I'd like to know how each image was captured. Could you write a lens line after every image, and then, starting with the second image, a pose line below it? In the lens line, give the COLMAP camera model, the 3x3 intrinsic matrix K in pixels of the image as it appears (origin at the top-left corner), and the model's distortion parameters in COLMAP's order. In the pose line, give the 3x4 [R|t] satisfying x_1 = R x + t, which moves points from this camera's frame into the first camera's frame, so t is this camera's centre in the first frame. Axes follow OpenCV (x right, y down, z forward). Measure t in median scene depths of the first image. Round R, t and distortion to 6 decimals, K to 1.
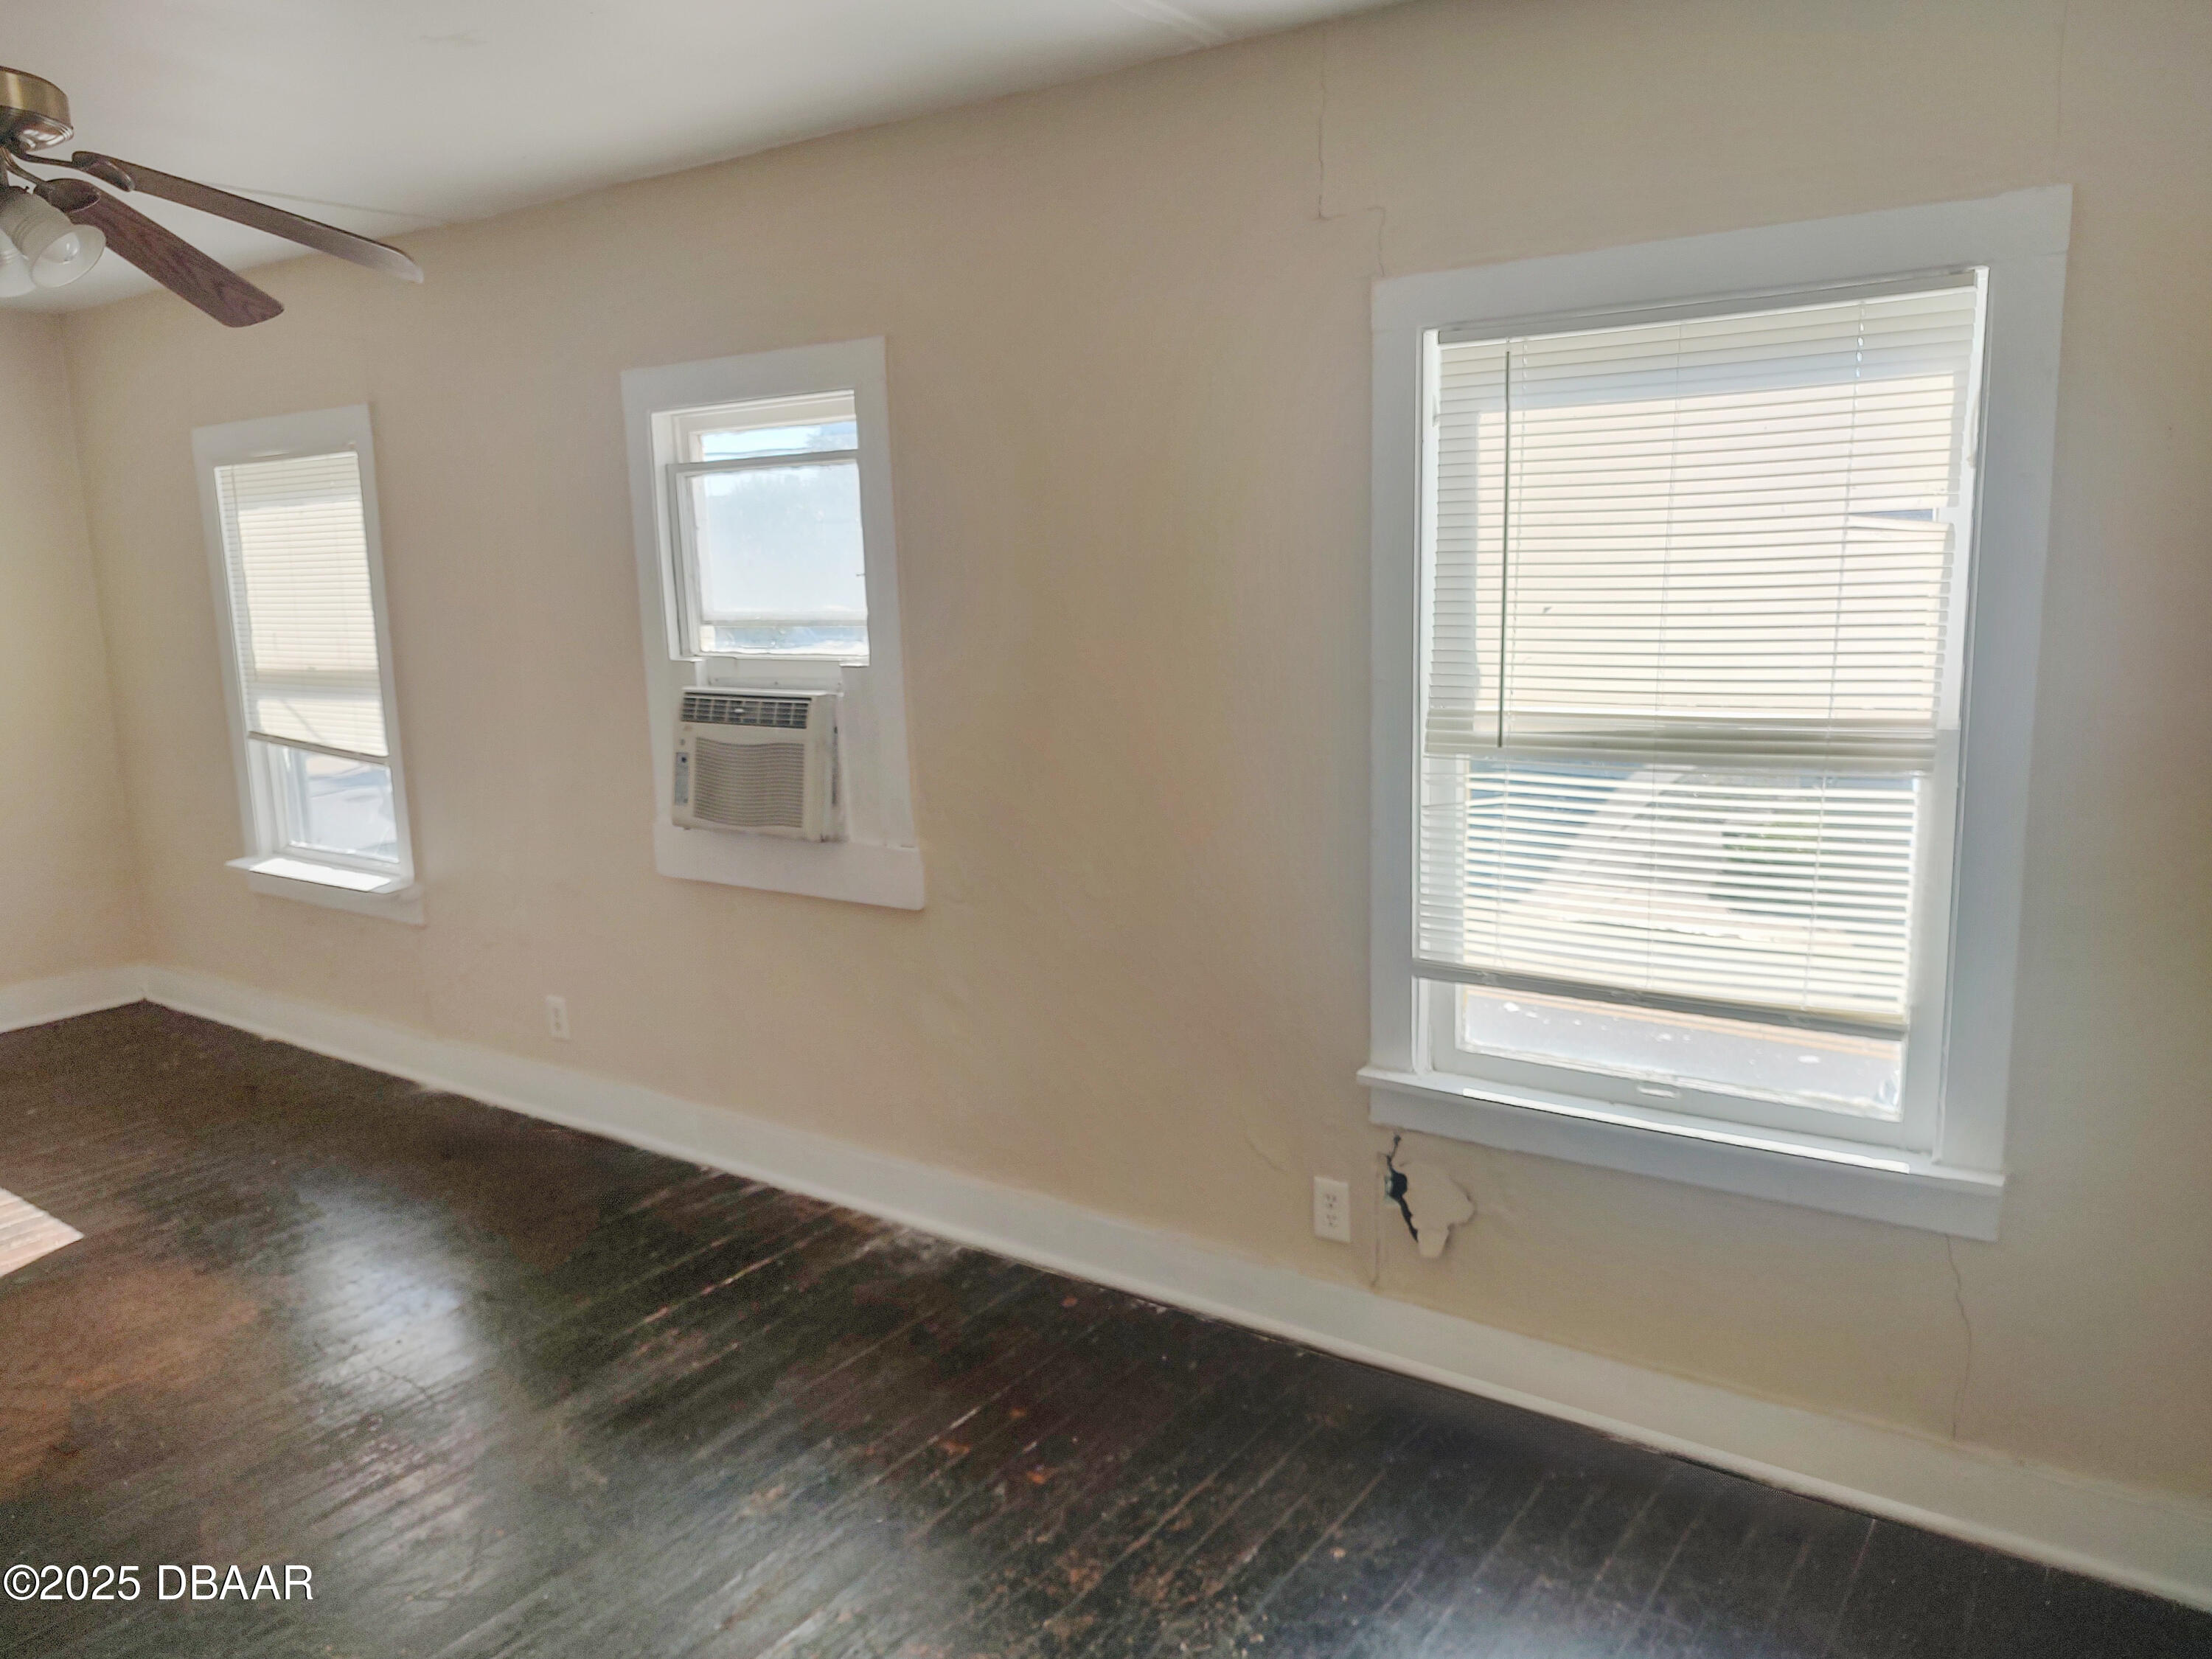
lens RADIAL K [[1590.3, 0, 1104.3], [0, 1590.3, 821.8], [0, 0, 1]] dist [0.018130, -0.016370]
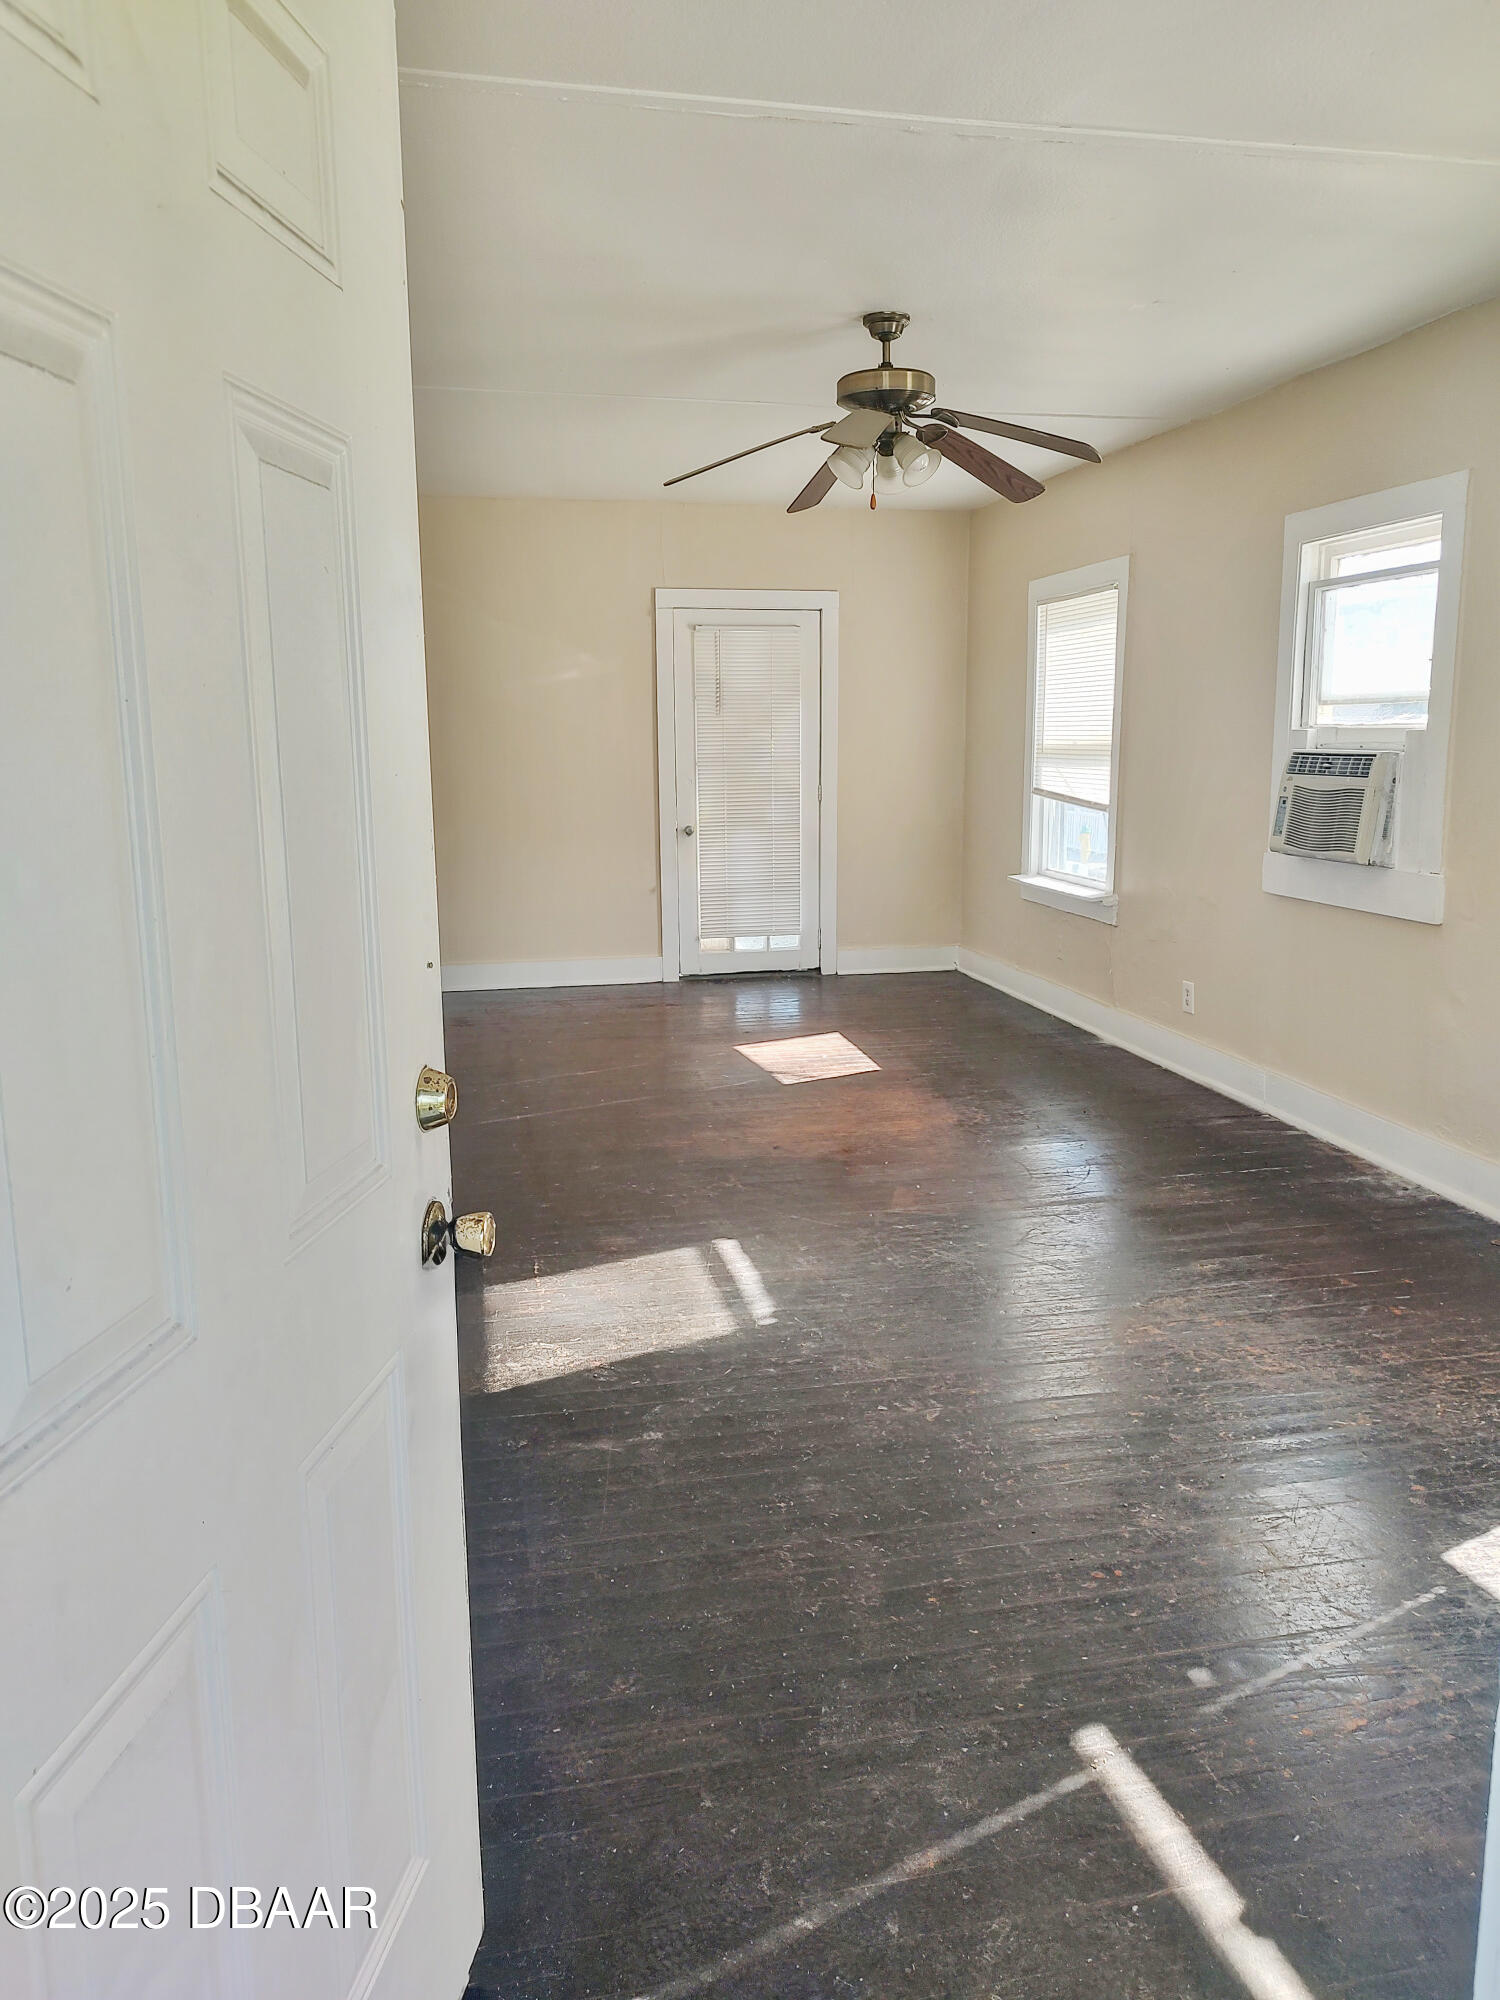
lens RADIAL K [[1437.9, 0, 739.2], [0, 1437.9, 975.0], [0, 0, 1]] dist [0.018130, -0.016370]
pose [[0.731199, 0.136648, -0.668338, 0.246513], [-0.126477, 0.989901, 0.064022, 0.090660], [0.670337, 0.037716, 0.741097, -0.219261]]
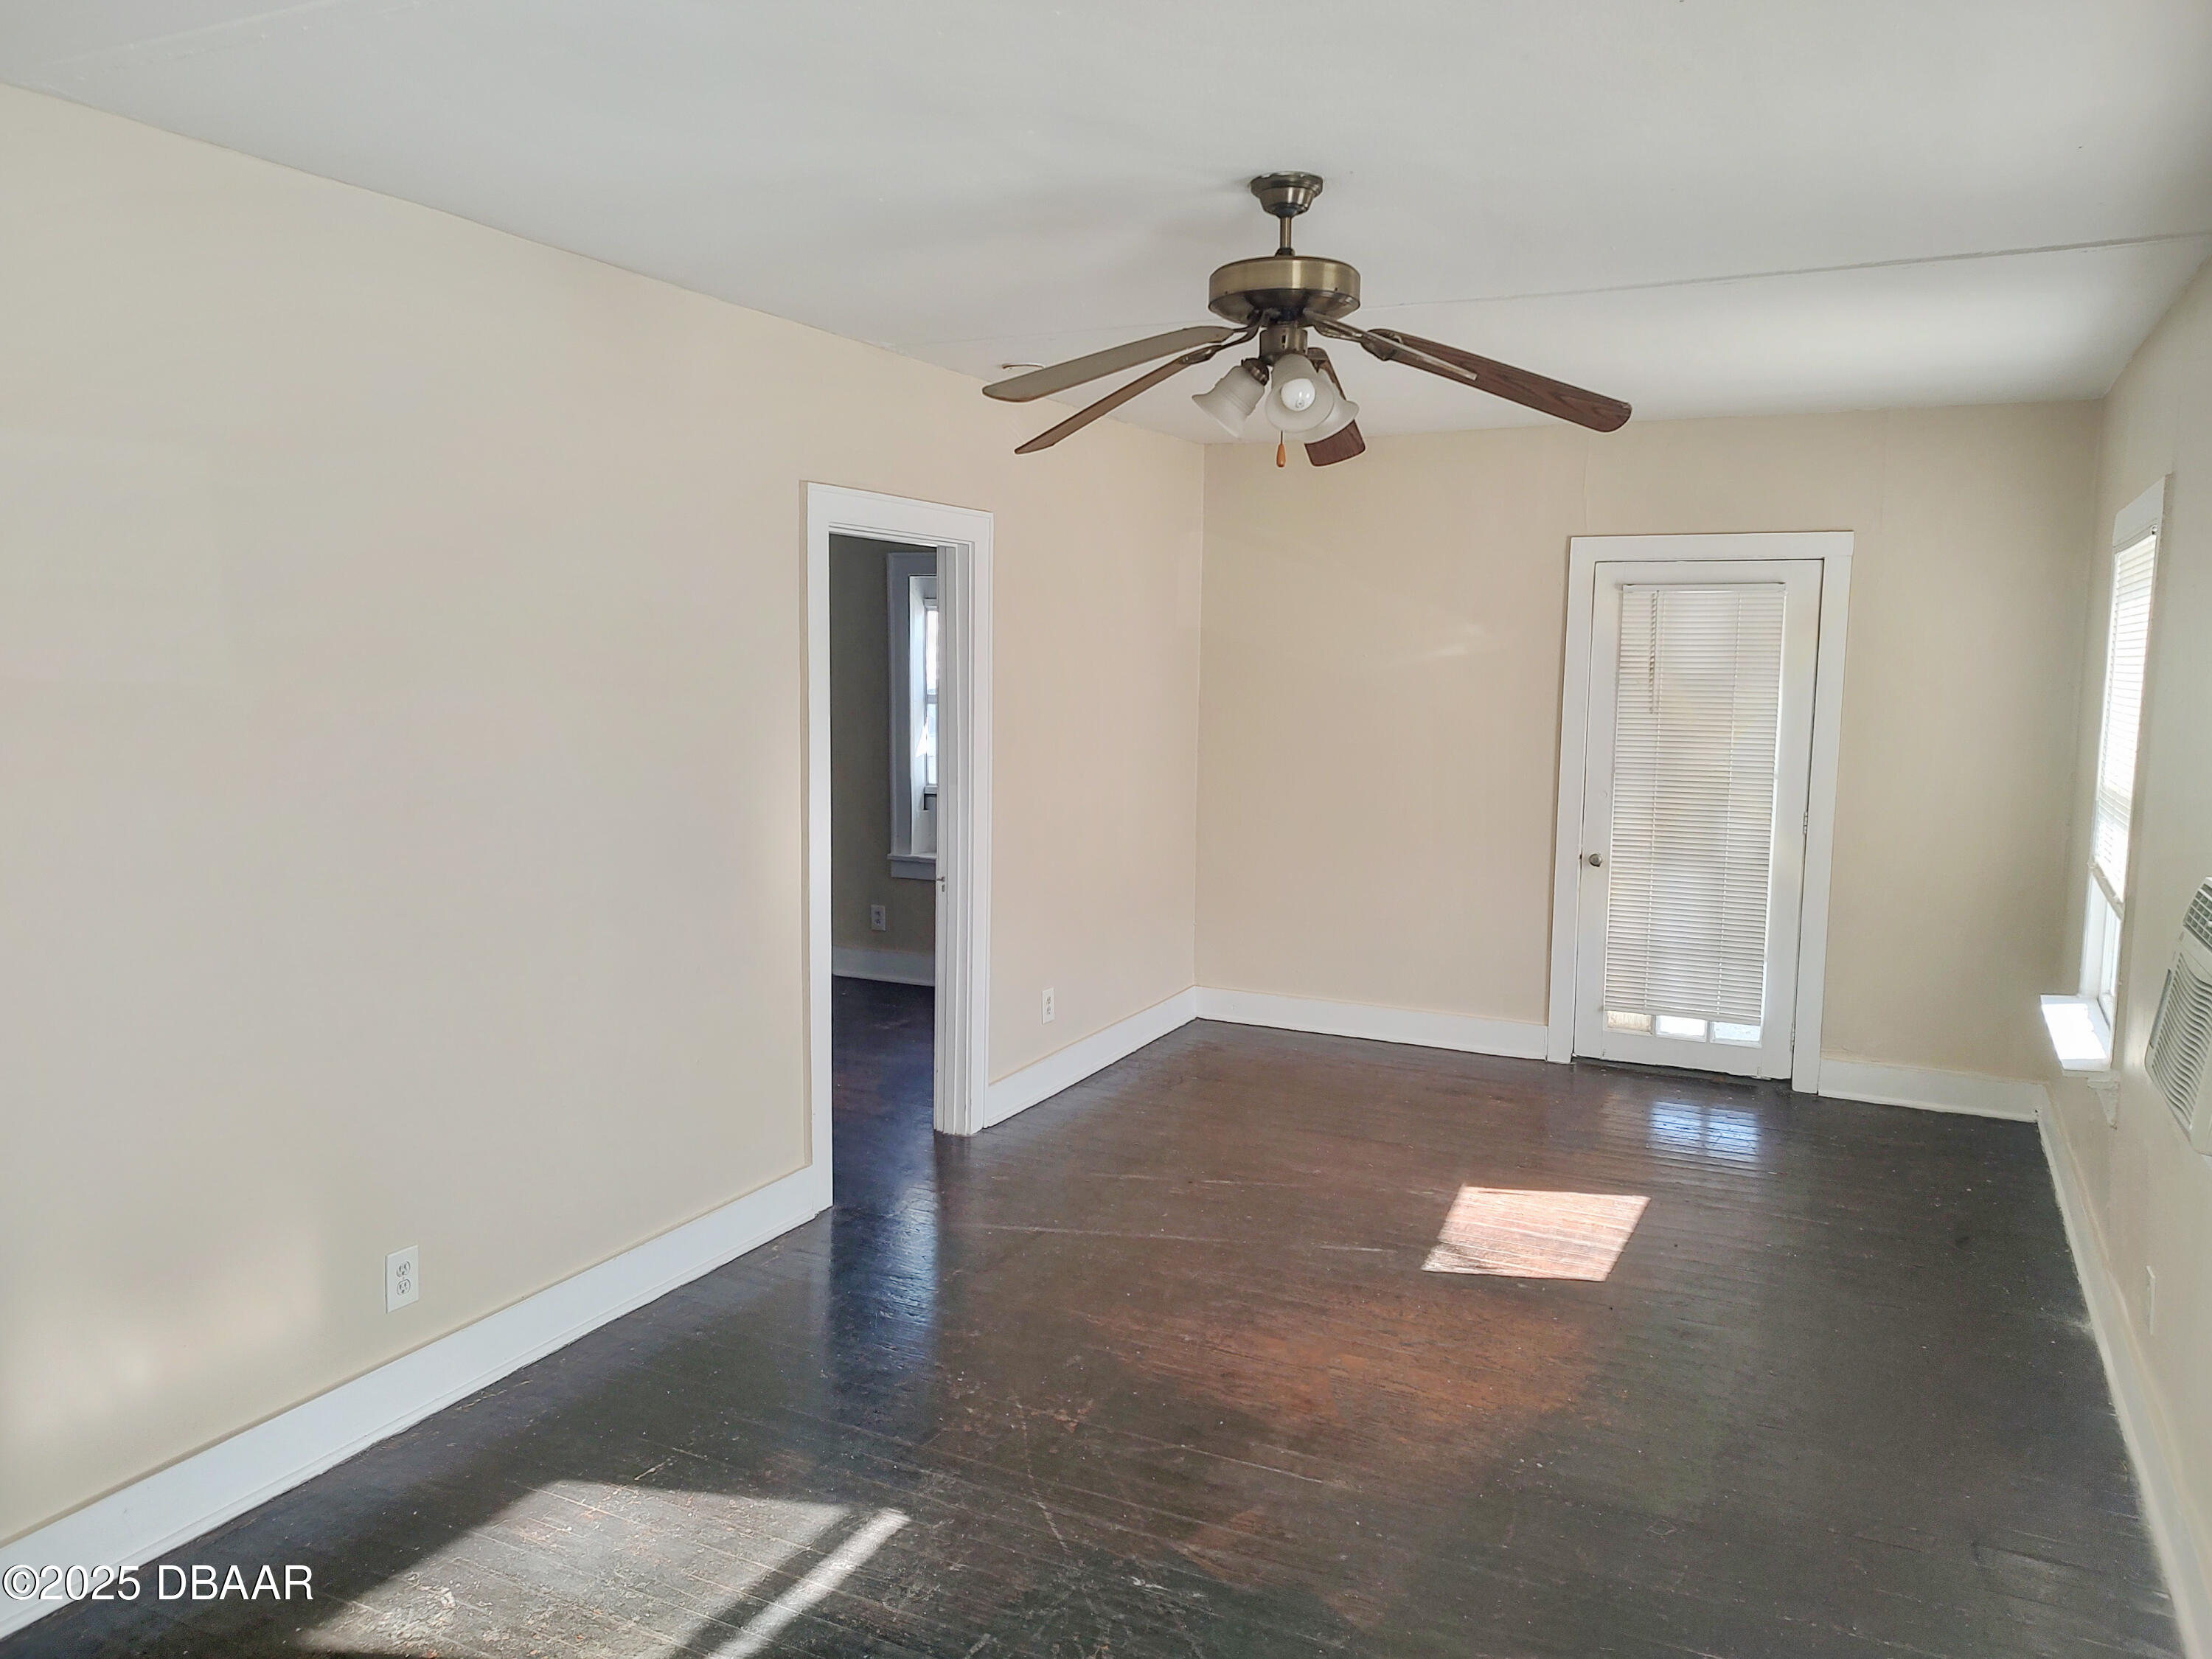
lens RADIAL K [[1590.3, 0, 1134.8], [0, 1590.3, 786.5], [0, 0, 1]] dist [0.018130, -0.016370]
pose [[0.159722, 0.114376, -0.980514, 0.335530], [-0.182674, 0.979535, 0.084505, -0.101695], [0.970113, 0.165617, 0.177346, 0.476025]]
